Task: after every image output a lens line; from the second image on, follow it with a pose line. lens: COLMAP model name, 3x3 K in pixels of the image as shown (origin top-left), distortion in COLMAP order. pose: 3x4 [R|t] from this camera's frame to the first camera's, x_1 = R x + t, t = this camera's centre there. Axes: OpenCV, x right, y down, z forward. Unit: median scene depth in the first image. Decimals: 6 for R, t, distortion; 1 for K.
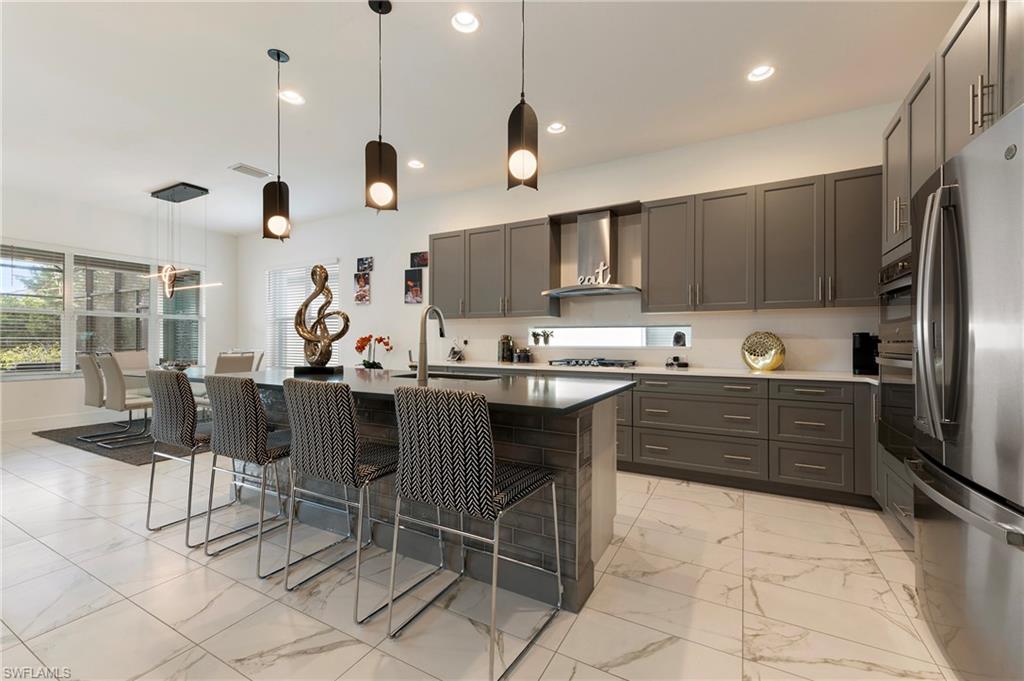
lens RADIAL K [[417.0, 0, 513.2], [0, 417.0, 341.7], [0, 0, 1]] dist [0.002063, 0.000145]
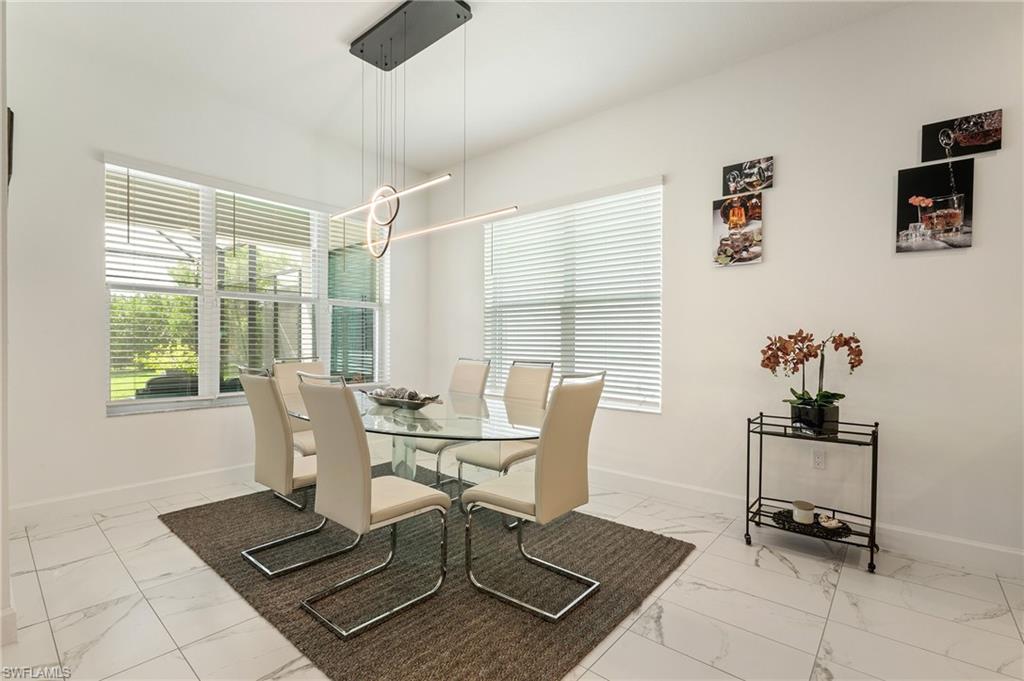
lens RADIAL K [[459.7, 0, 511.0], [0, 459.7, 342.7], [0, 0, 1]] dist [-0.001526, -0.000022]
pose [[0.976359, 0.001083, -0.216151, -0.503770], [-0.000208, 0.999992, 0.004067, -0.005002], [0.216154, -0.003926, 0.976351, 0.455099]]
